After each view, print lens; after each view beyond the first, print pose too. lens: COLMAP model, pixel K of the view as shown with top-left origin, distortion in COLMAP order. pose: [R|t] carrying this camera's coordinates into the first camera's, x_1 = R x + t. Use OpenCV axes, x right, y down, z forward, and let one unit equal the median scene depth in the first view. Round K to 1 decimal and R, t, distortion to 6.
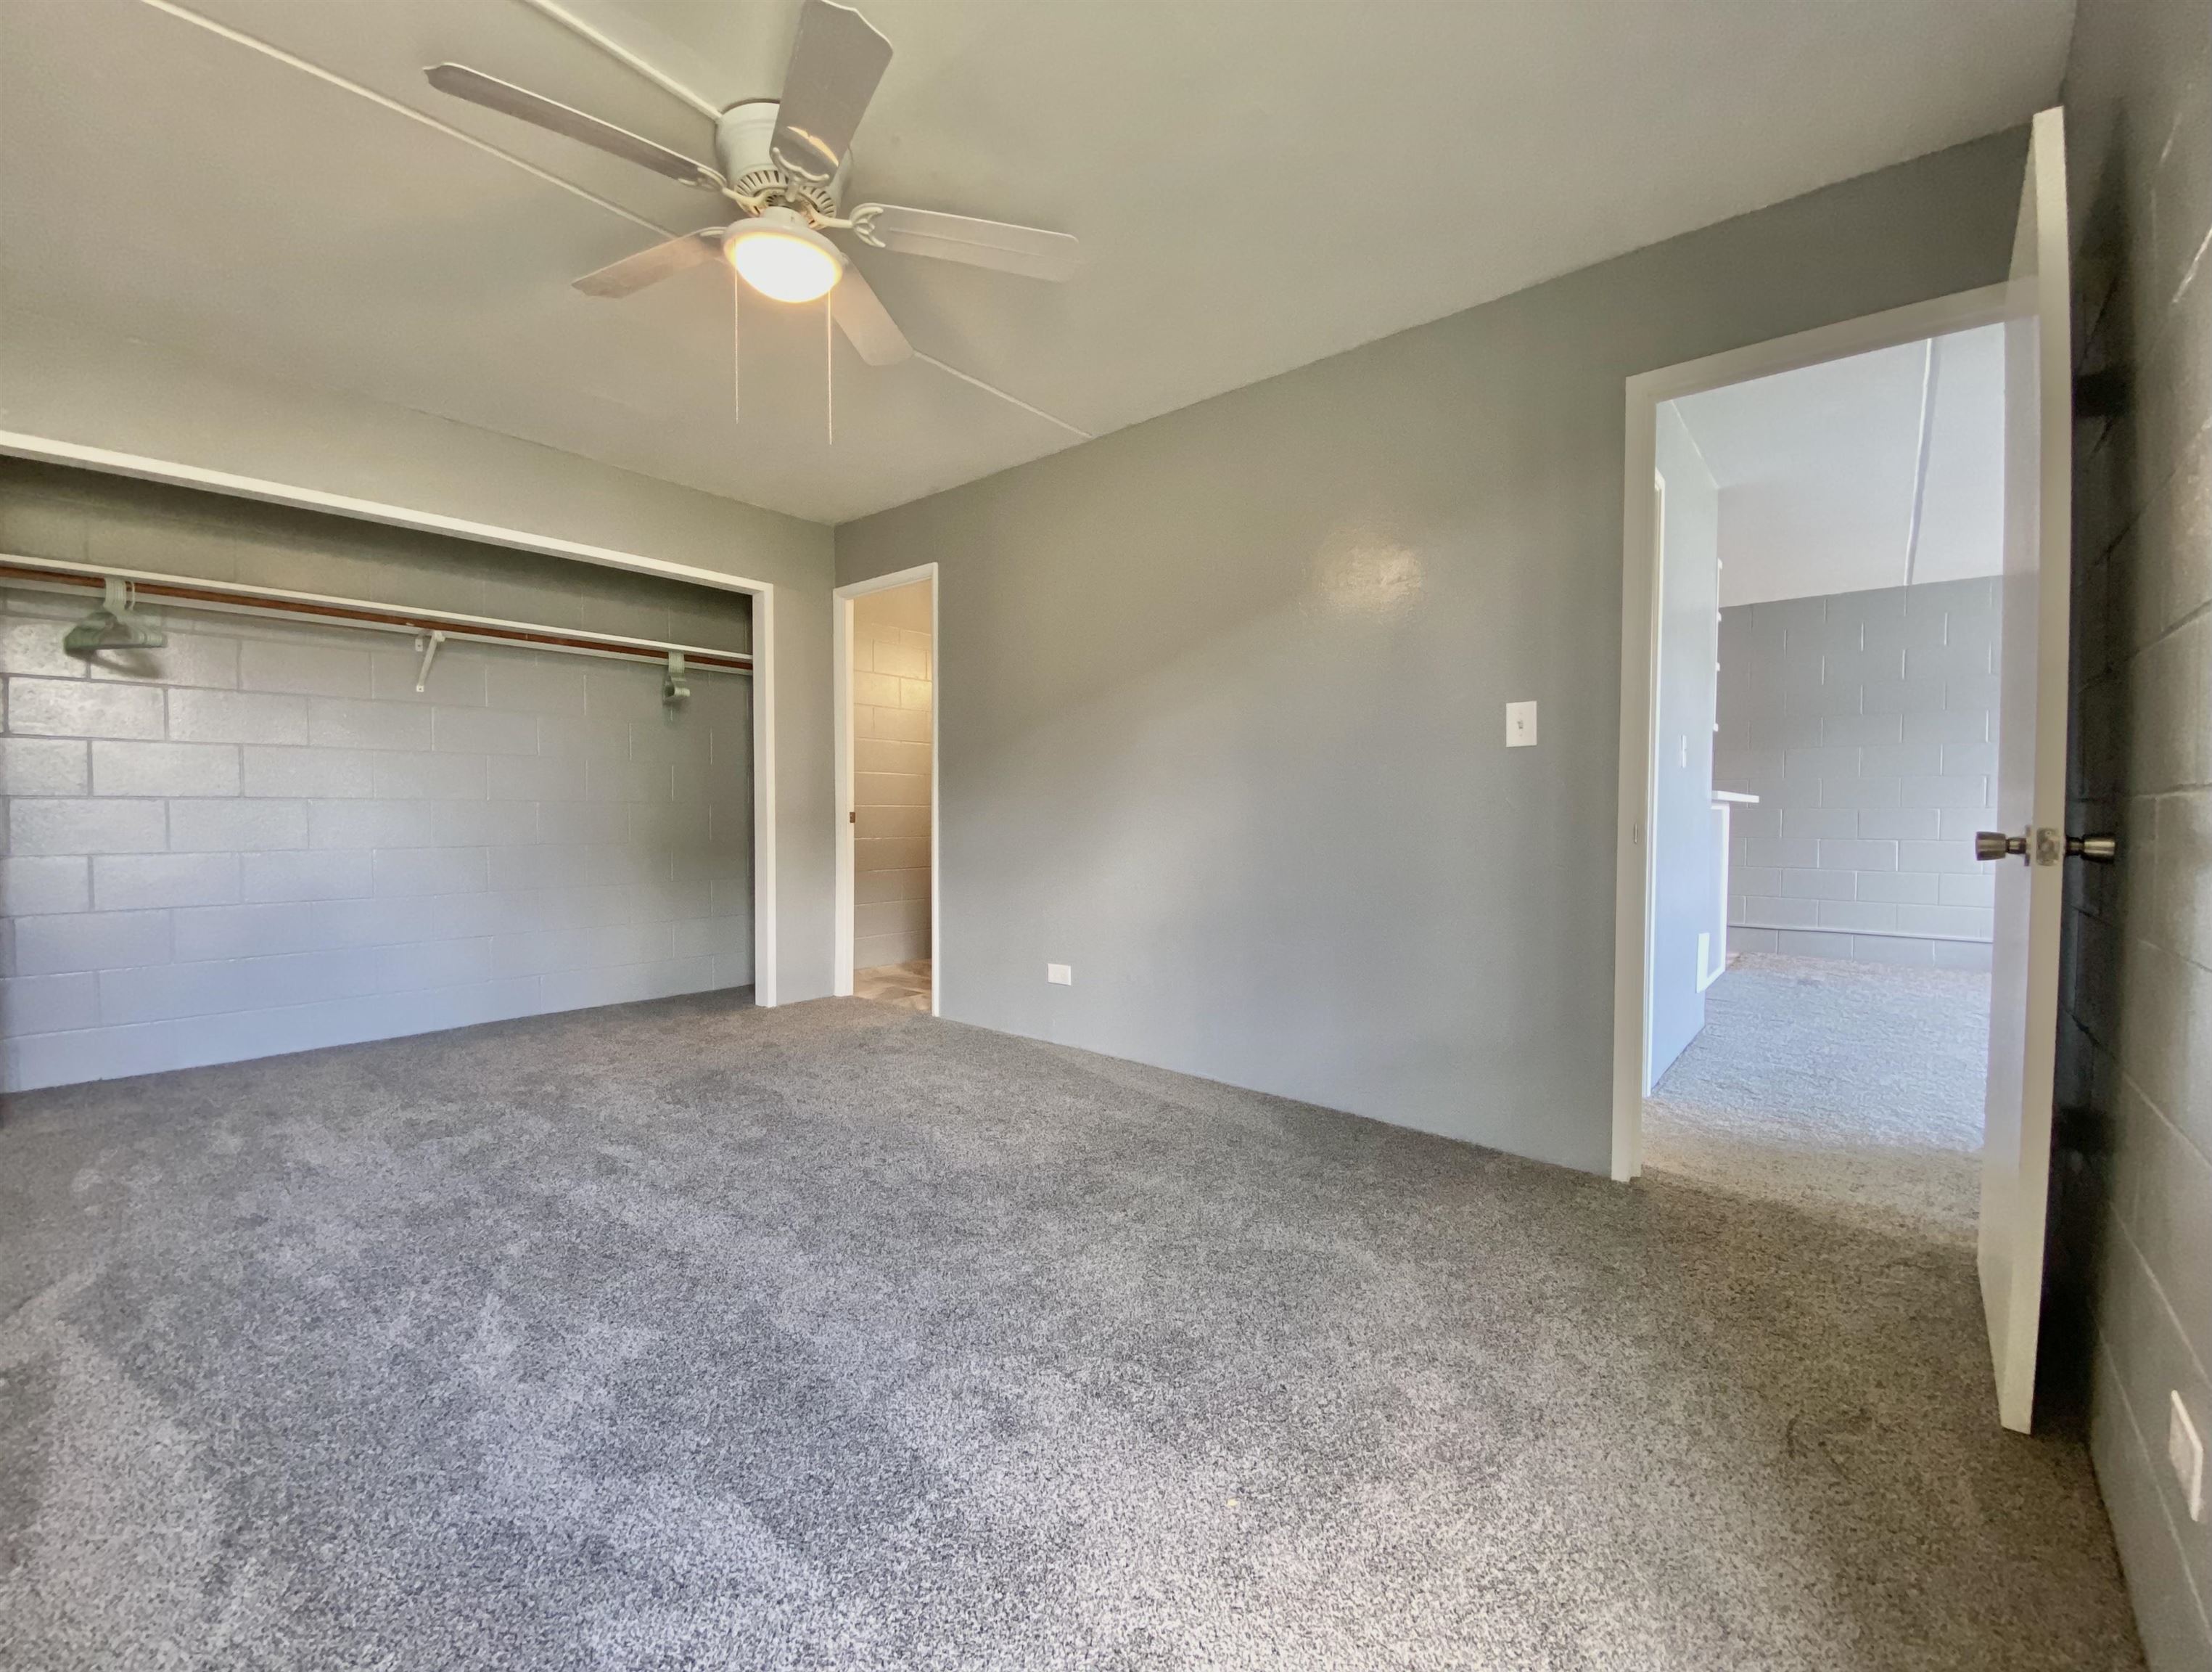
lens RADIAL K [[910.3, 0, 1110.1], [0, 910.3, 829.0], [0, 0, 1]] dist [0.021622, -0.022355]
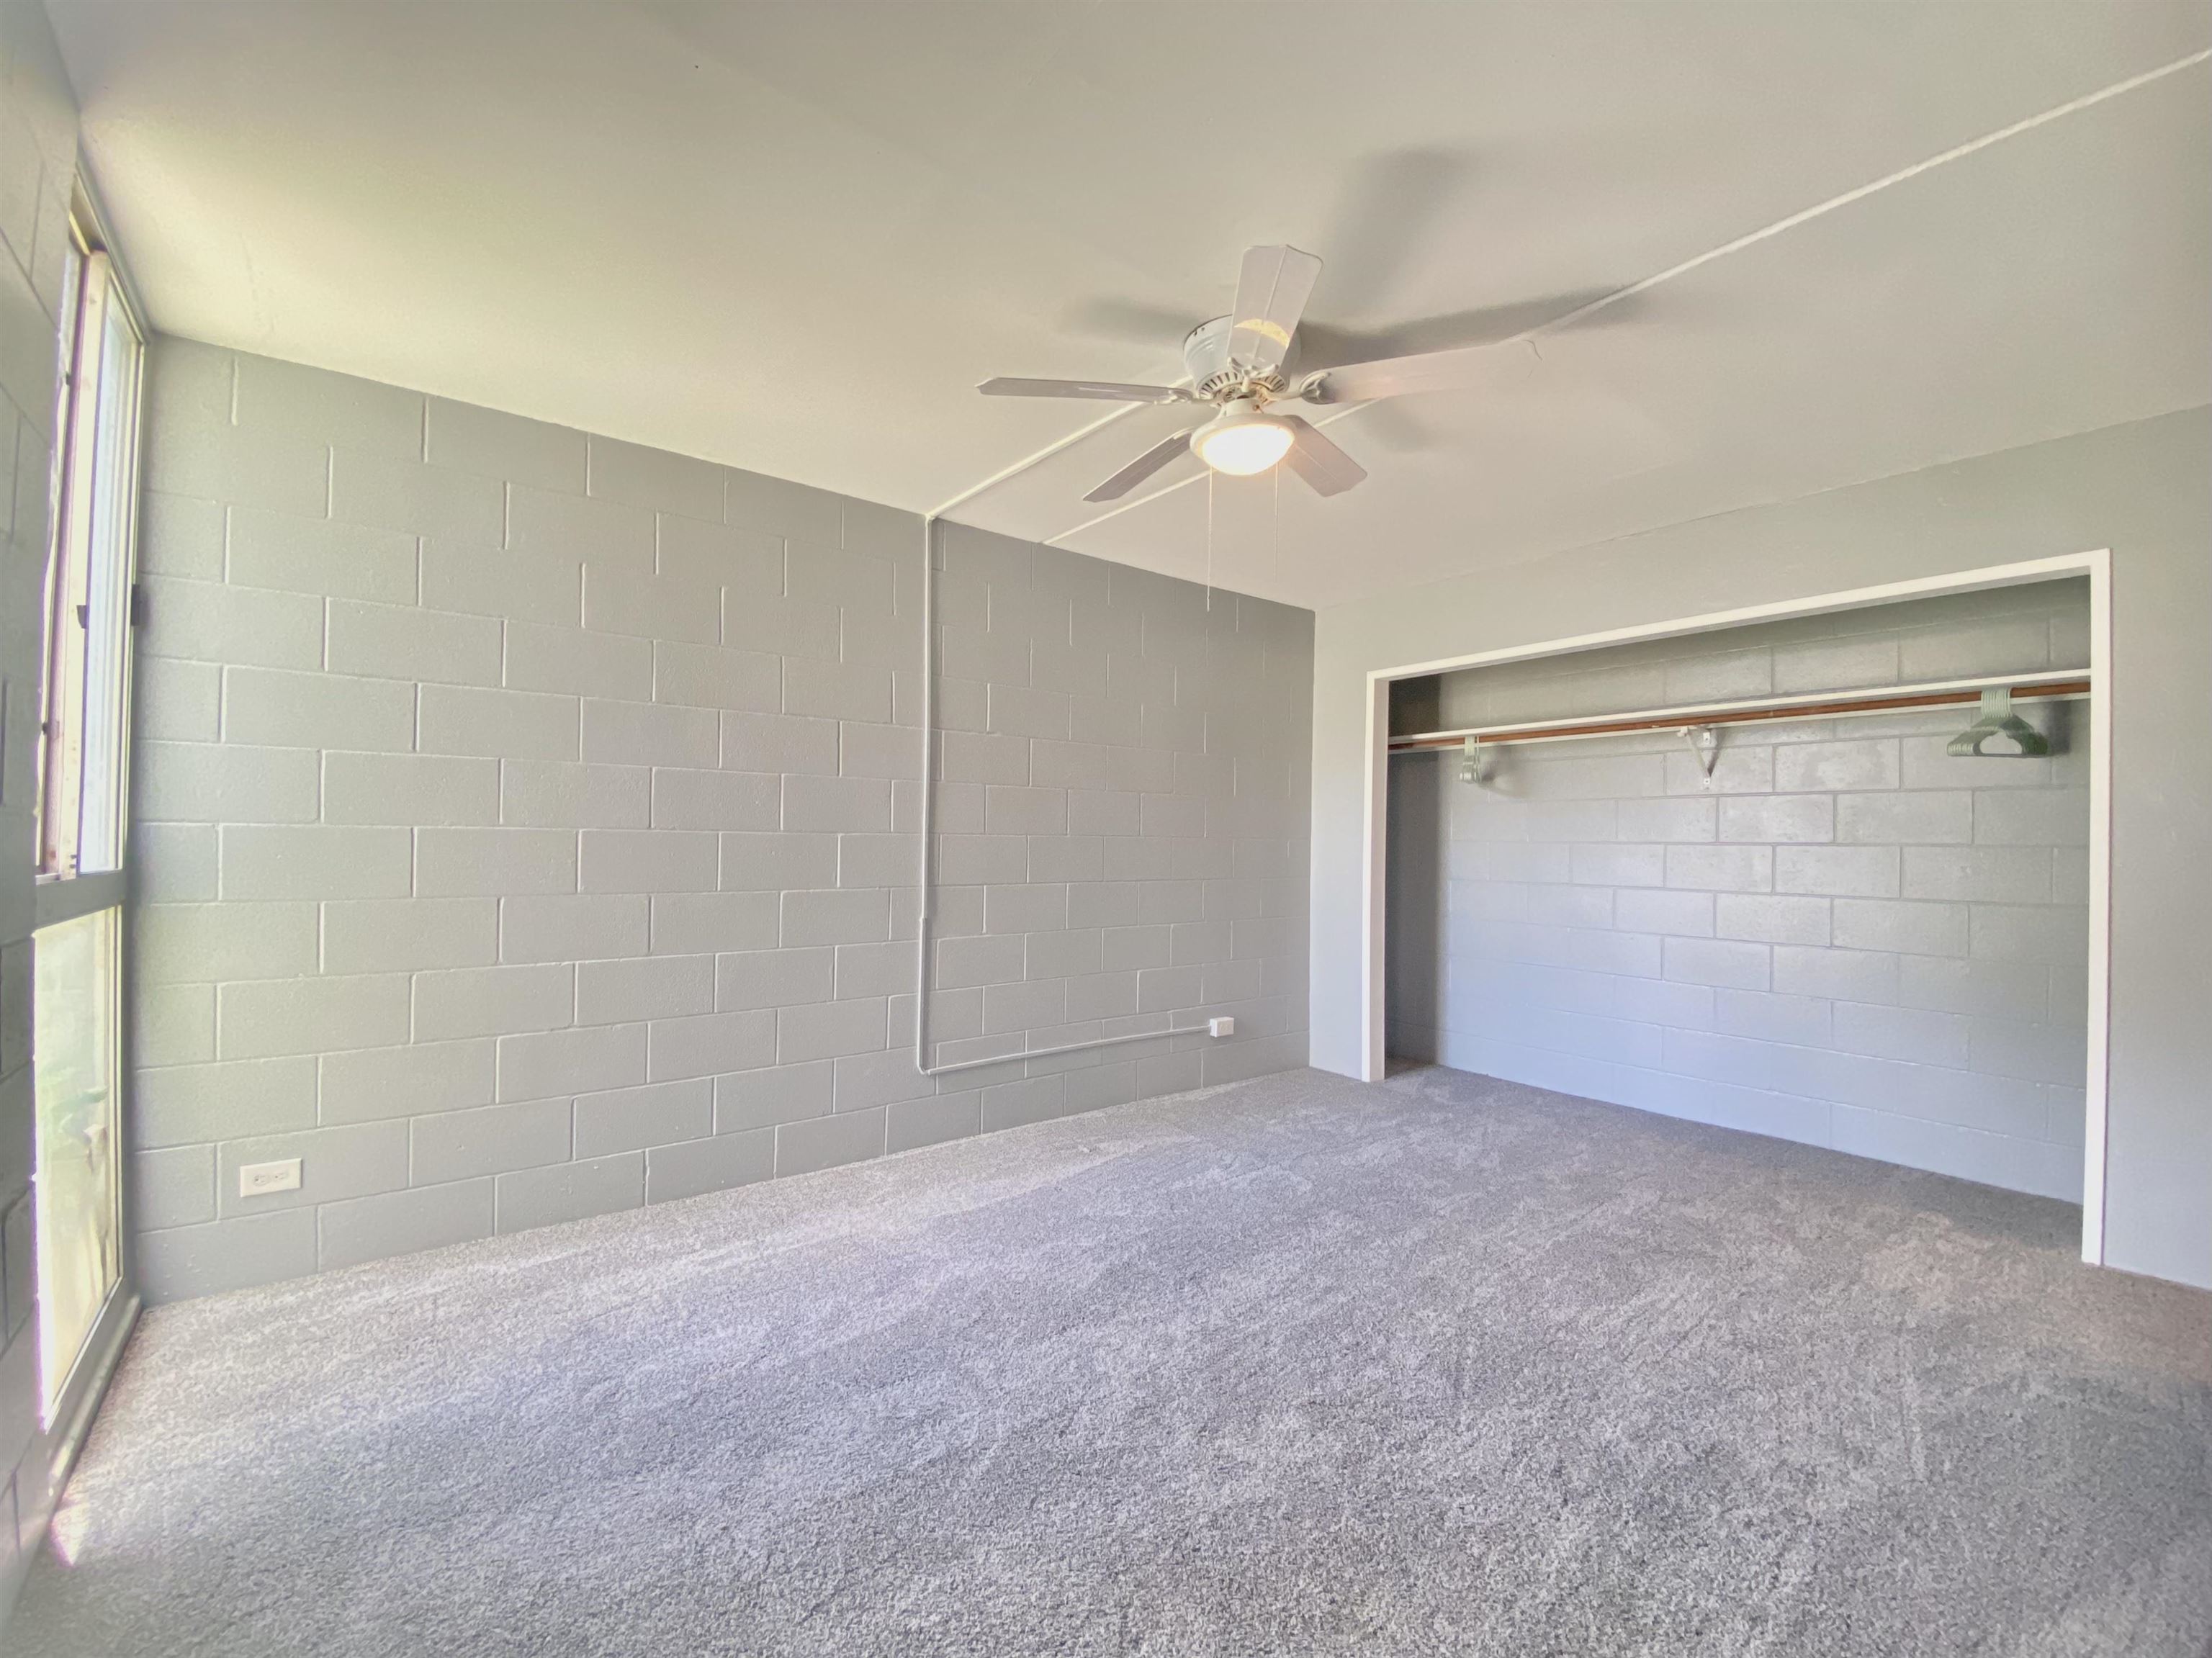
lens RADIAL K [[920.9, 0, 1094.2], [0, 920.9, 832.8], [0, 0, 1]] dist [0.002927, -0.016263]
pose [[-0.221493, -0.019708, -0.974963, 0.616500], [-0.032394, 0.999393, -0.012843, -0.095328], [0.974624, 0.028738, -0.221997, 0.873930]]
